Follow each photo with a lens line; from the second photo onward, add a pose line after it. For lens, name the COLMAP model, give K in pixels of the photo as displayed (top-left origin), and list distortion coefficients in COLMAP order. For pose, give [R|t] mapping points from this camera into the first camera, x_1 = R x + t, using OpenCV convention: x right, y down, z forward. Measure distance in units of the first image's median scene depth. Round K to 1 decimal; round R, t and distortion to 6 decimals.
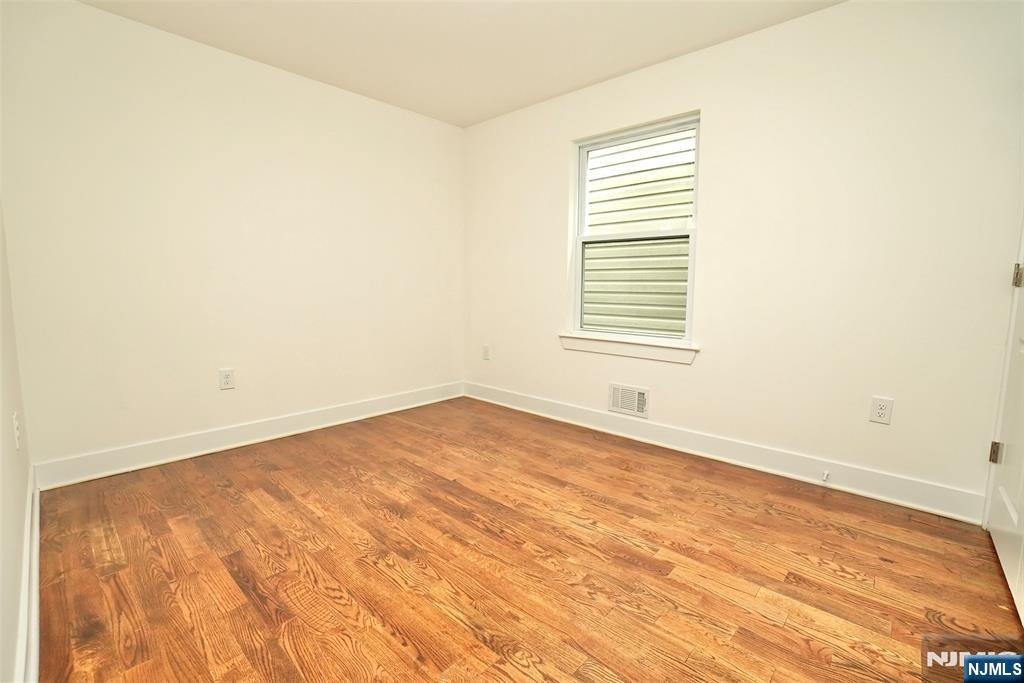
lens RADIAL K [[453.5, 0, 508.3], [0, 453.5, 339.1], [0, 0, 1]] dist [-0.055948, 0.020441]
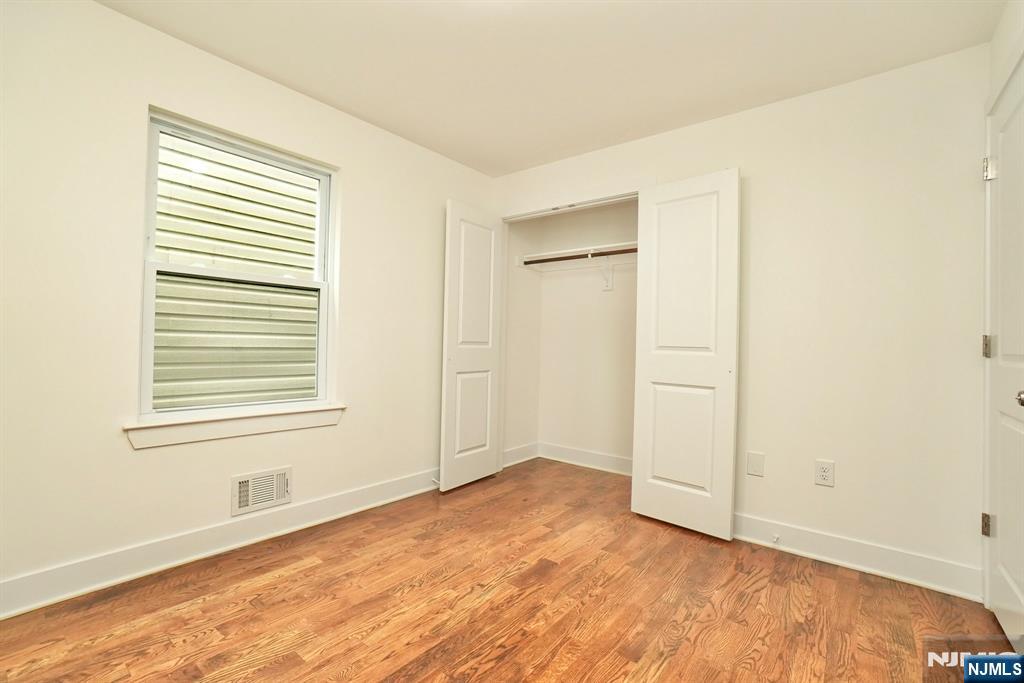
lens RADIAL K [[453.5, 0, 508.3], [0, 453.5, 339.1], [0, 0, 1]] dist [-0.055948, 0.020441]
pose [[-0.069097, 0.002556, 0.997607, -0.714651], [0.091987, 0.995753, 0.003820, -0.116823], [-0.993360, 0.092030, -0.069038, 0.855937]]
